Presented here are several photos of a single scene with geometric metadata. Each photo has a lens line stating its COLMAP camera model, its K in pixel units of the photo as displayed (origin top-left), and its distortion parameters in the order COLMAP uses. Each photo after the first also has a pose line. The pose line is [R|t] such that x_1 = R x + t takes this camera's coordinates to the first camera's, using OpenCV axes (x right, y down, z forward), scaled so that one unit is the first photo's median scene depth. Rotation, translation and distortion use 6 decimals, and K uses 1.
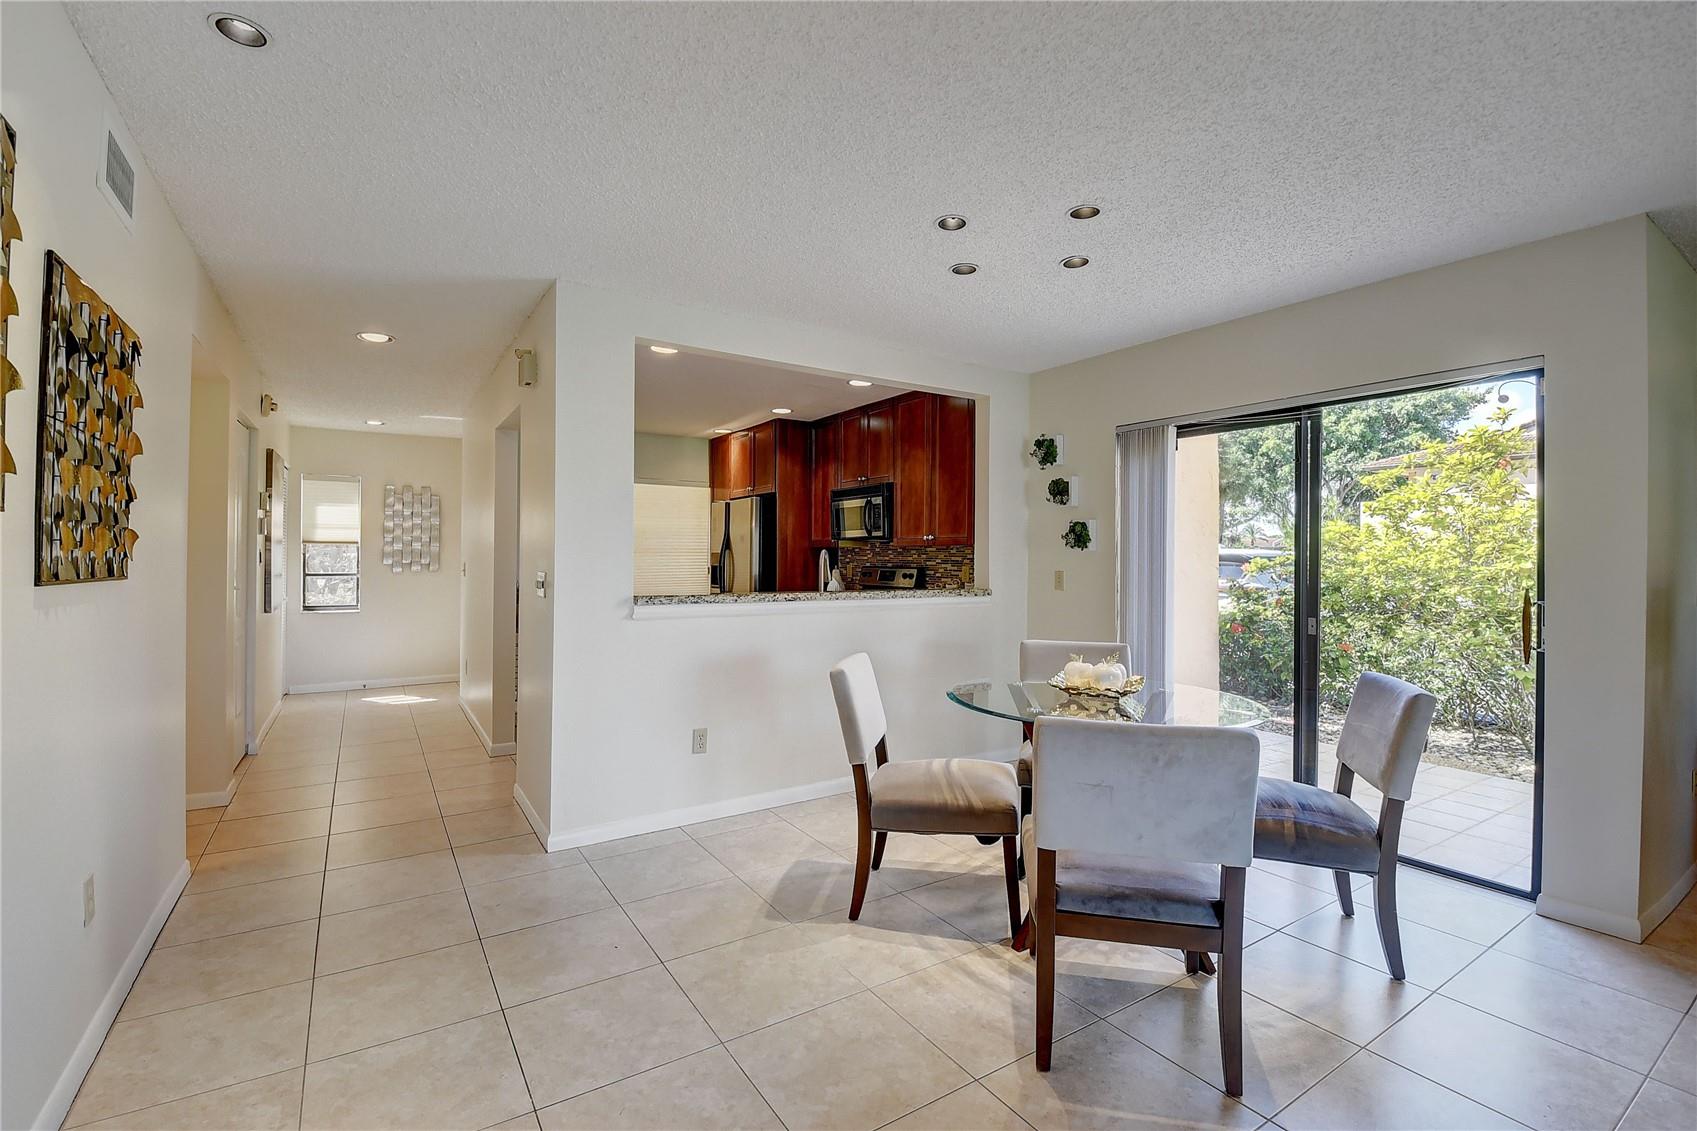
lens RADIAL K [[755.5, 0, 844.8], [0, 755.5, 563.8], [0, 0, 1]] dist [-0.017269, -0.008103]
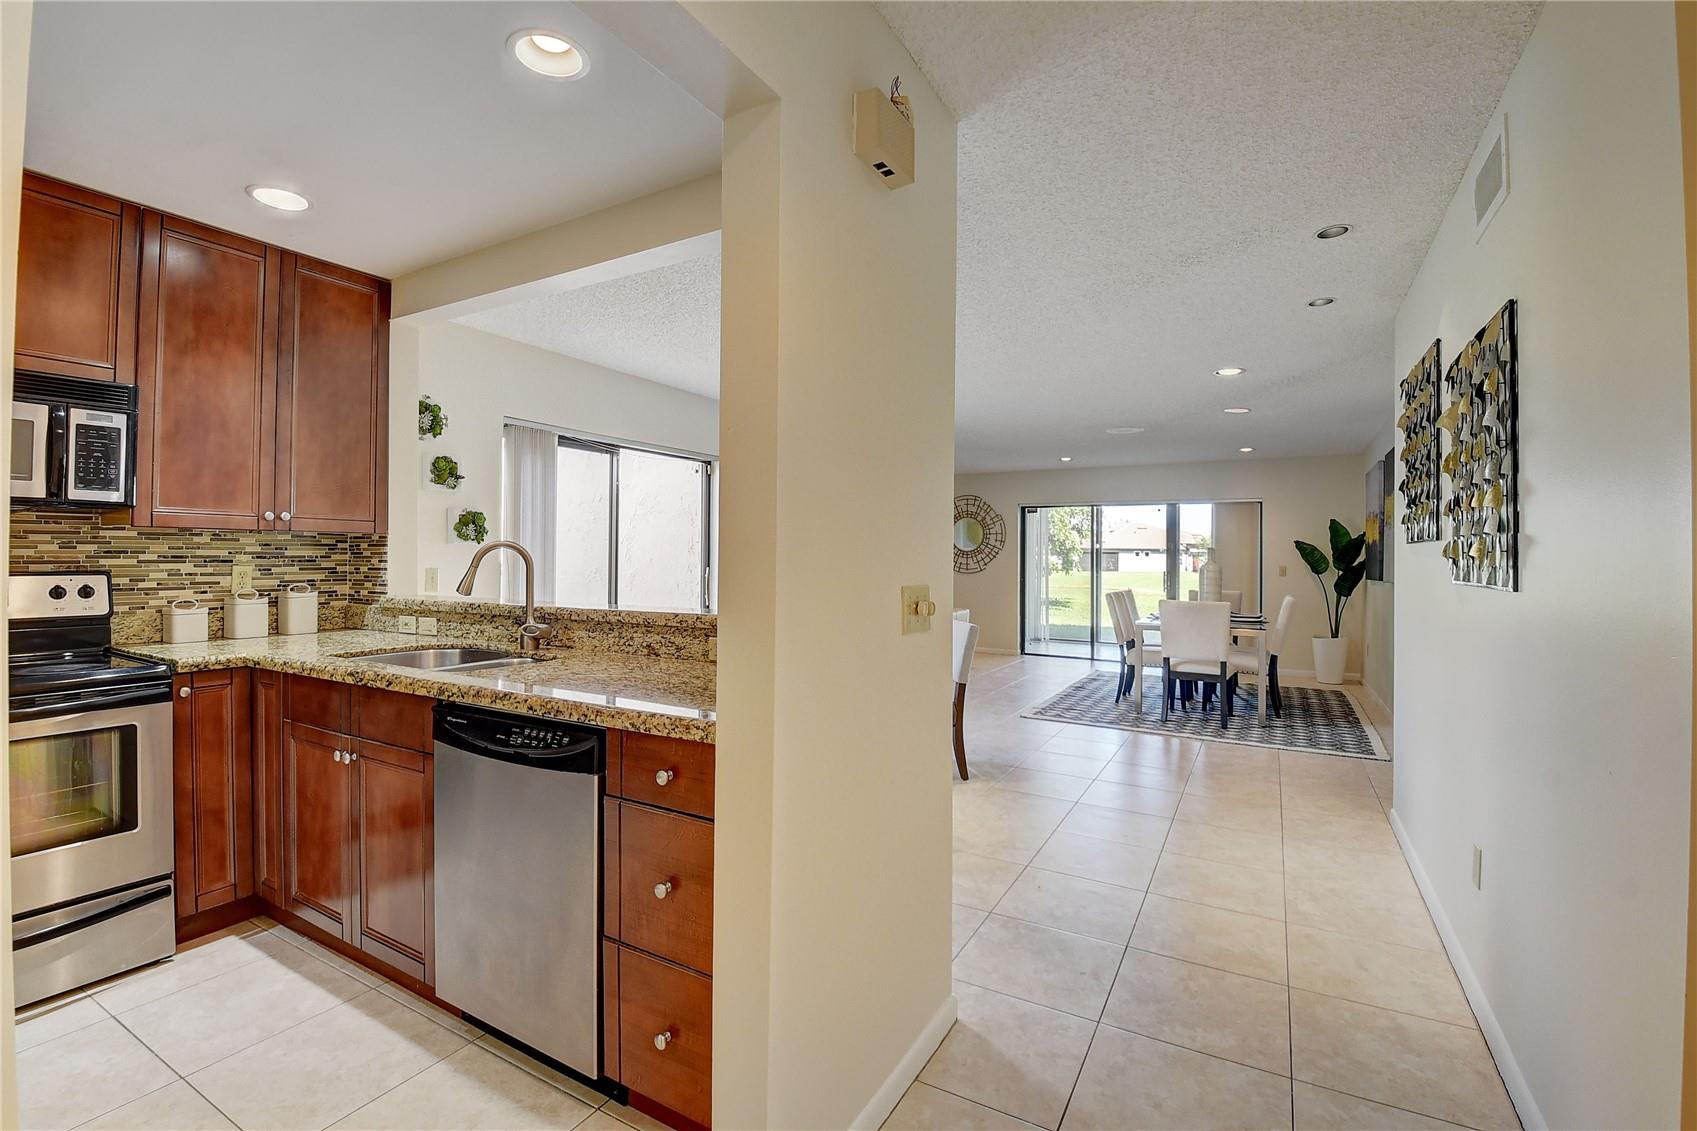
lens RADIAL K [[755.5, 0, 844.5], [0, 755.5, 561.6], [0, 0, 1]] dist [-0.017269, -0.008103]
pose [[-0.471144, -0.016050, 0.881910, -0.754302], [-0.000718, 0.999841, 0.017813, -0.013972], [-0.882056, 0.007760, -0.471081, 1.149903]]
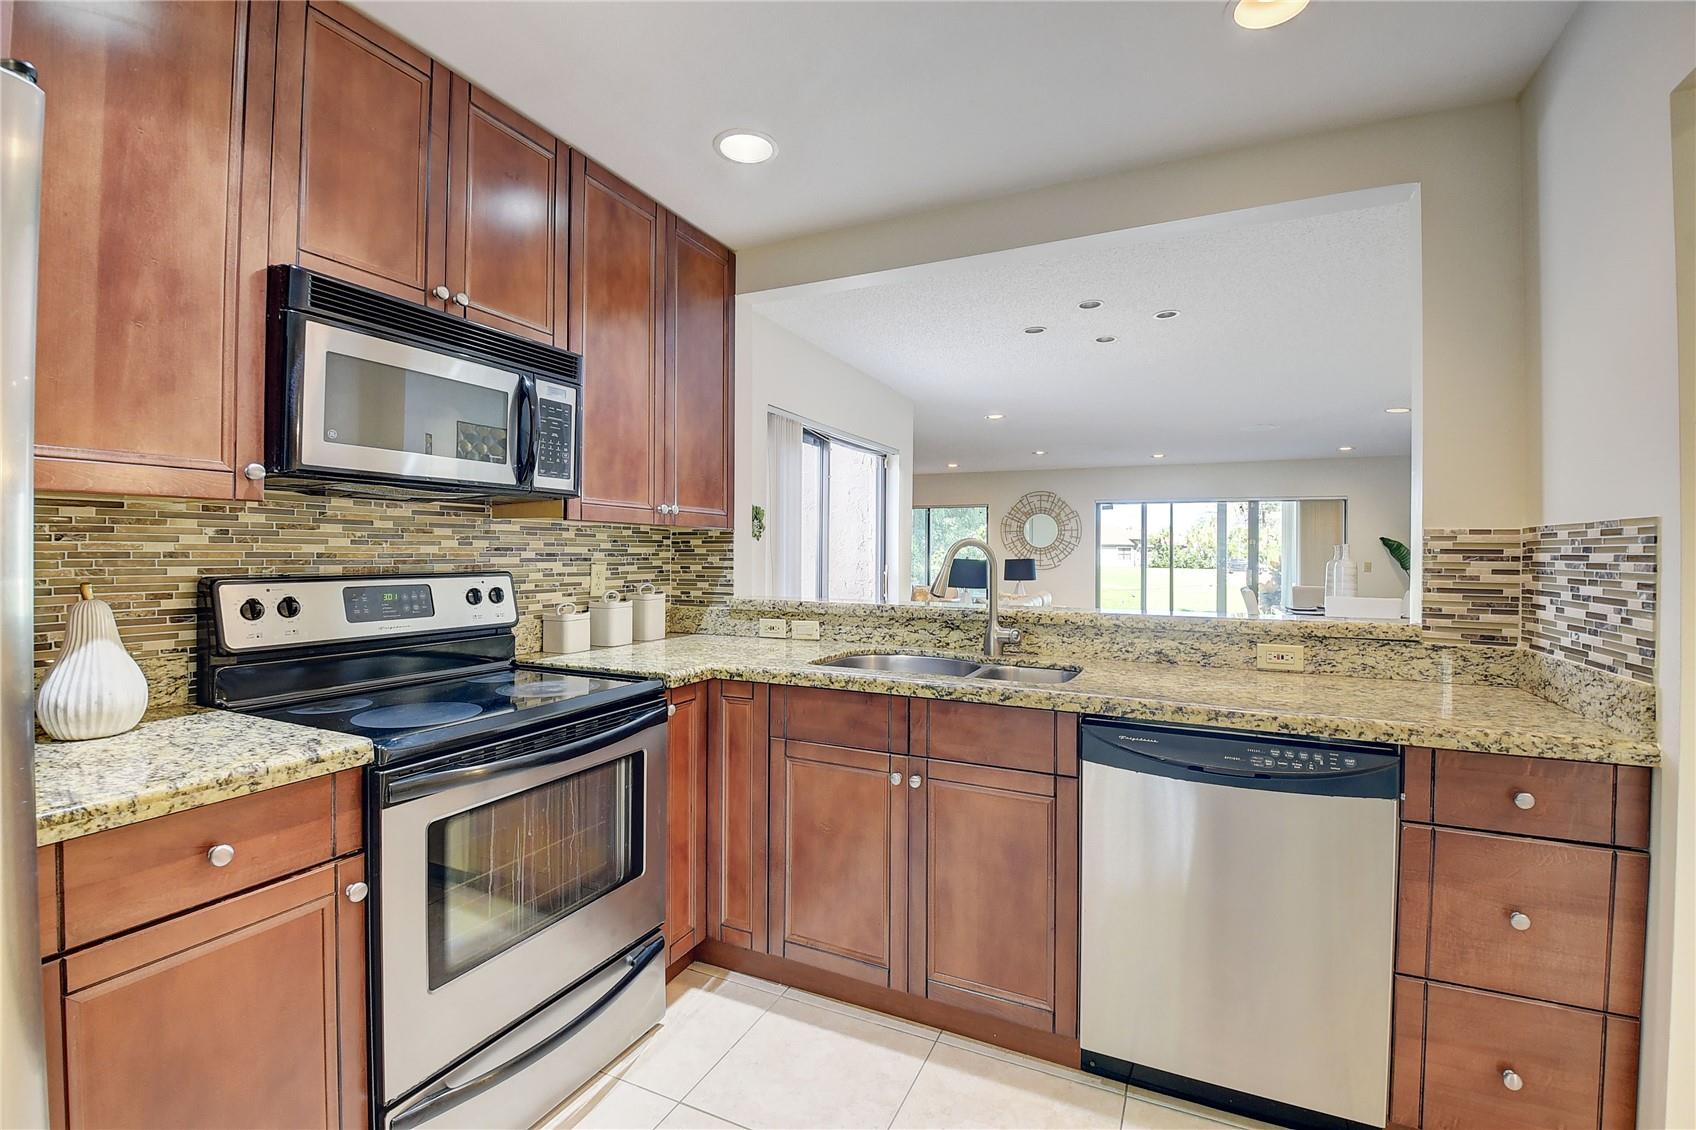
lens RADIAL K [[755.0, 0, 830.5], [0, 755.0, 560.4], [0, 0, 1]] dist [-0.017269, -0.008103]
pose [[-0.525739, -0.021362, 0.850378, -0.486313], [-0.003873, 0.999734, 0.022720, -0.015814], [-0.850637, 0.008651, -0.525682, 1.516924]]
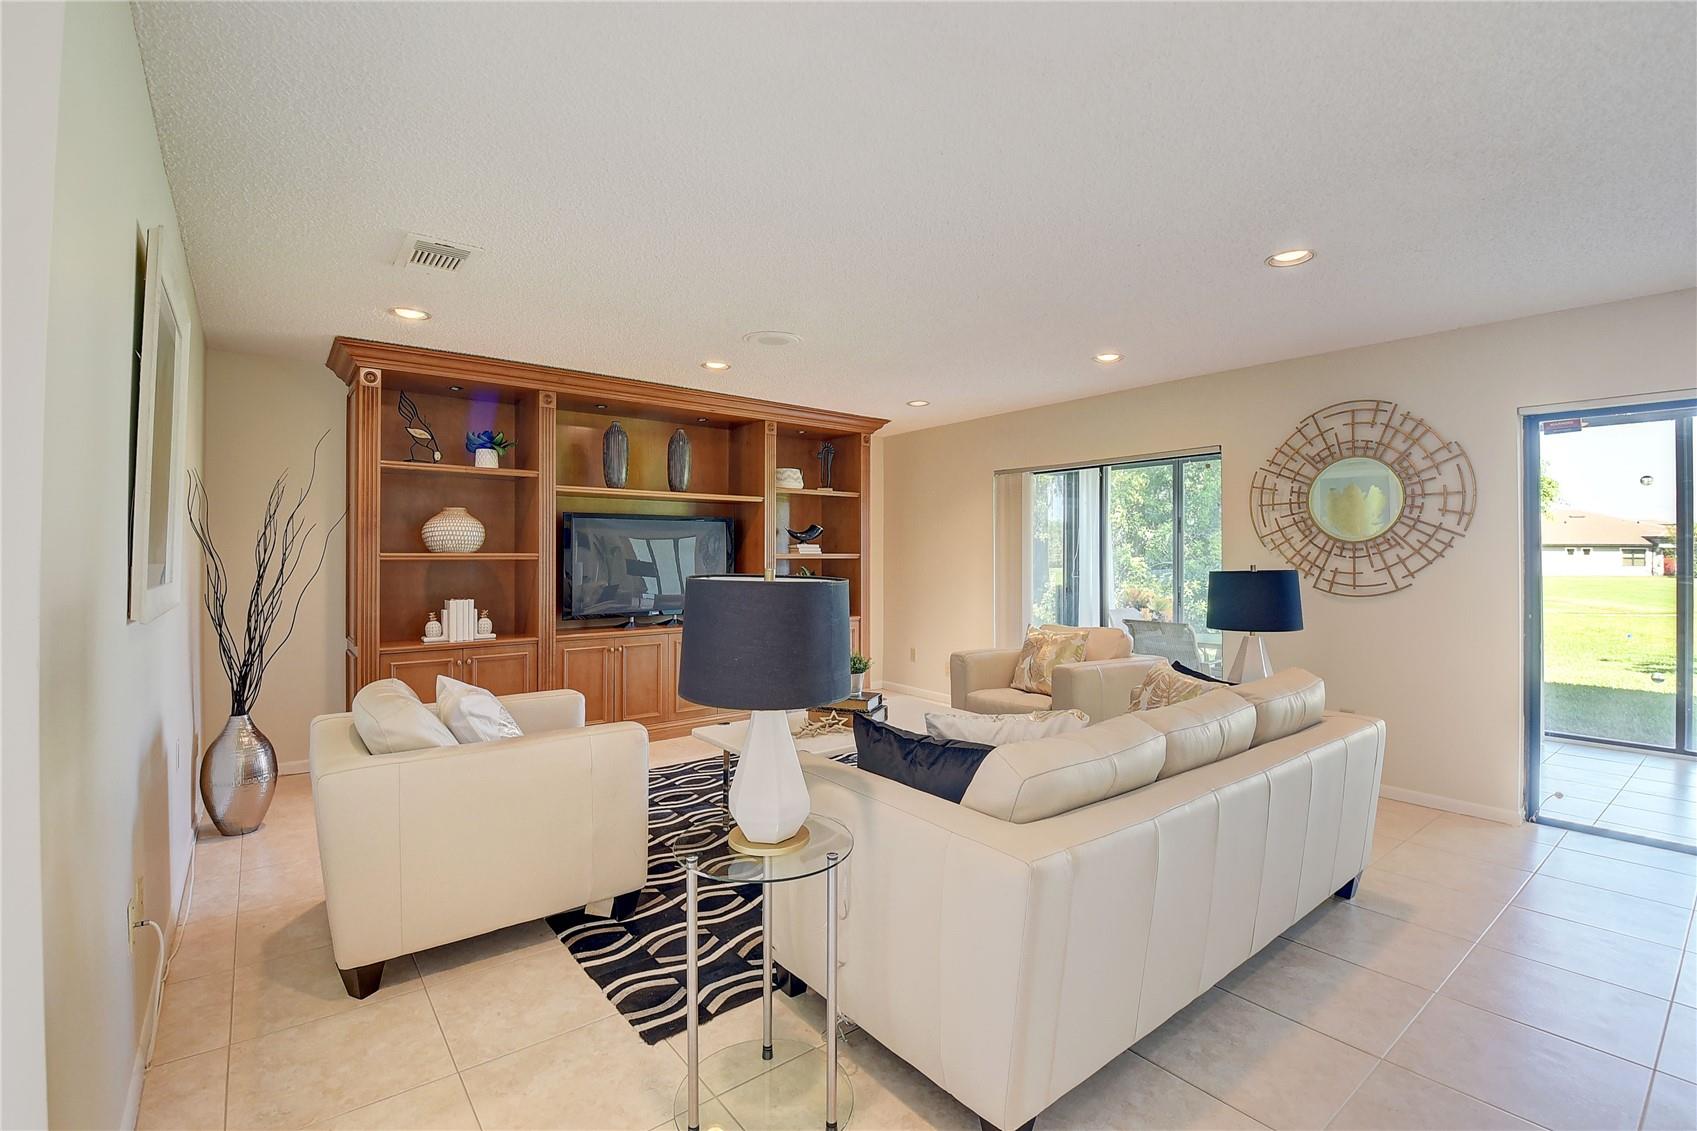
lens RADIAL K [[755.5, 0, 843.0], [0, 755.5, 560.3], [0, 0, 1]] dist [-0.017269, -0.008103]
pose [[-0.097978, -0.012060, 0.995116, 0.368180], [0.009594, 0.999869, 0.013062, 0.001407], [-0.995142, 0.010827, -0.097849, 0.363797]]
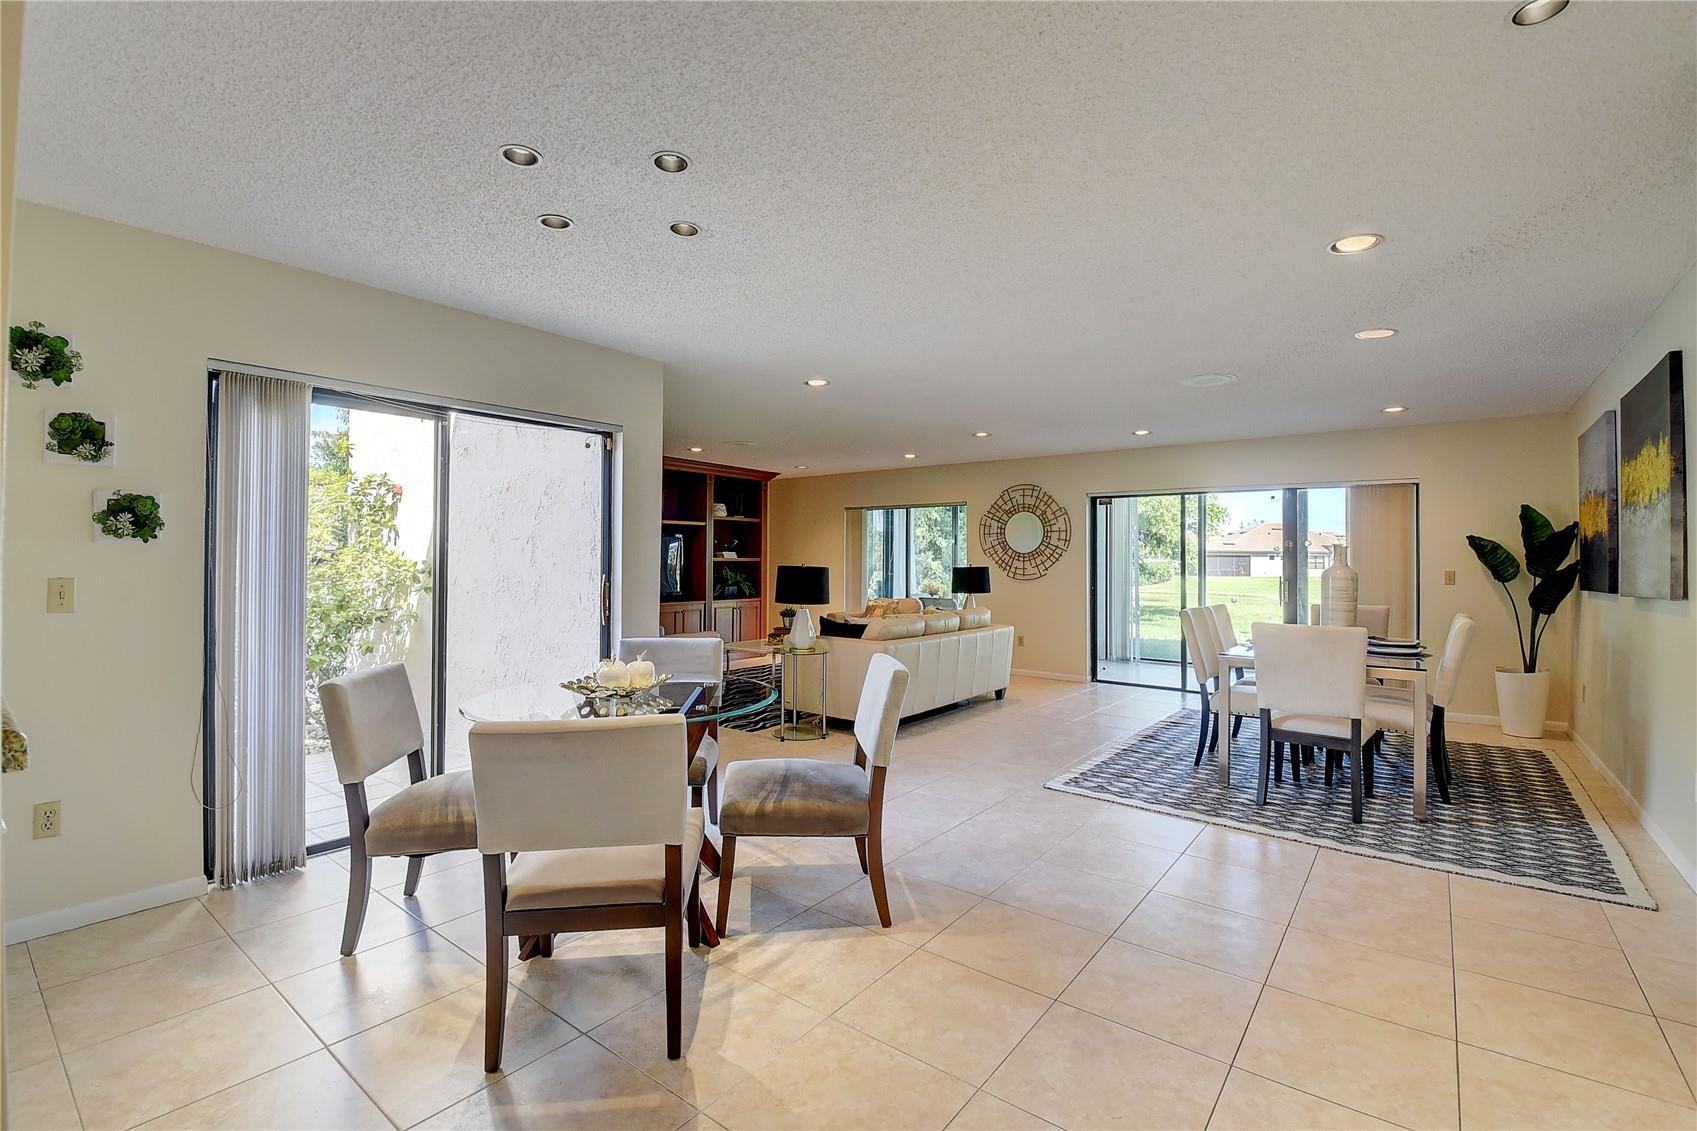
lens RADIAL K [[755.5, 0, 849.1], [0, 755.5, 560.7], [0, 0, 1]] dist [-0.017269, -0.008103]
pose [[-0.339322, -0.008482, 0.940632, -0.488534], [0.004216, 0.999936, 0.010538, -0.007109], [-0.940661, 0.007541, -0.339264, 0.739131]]
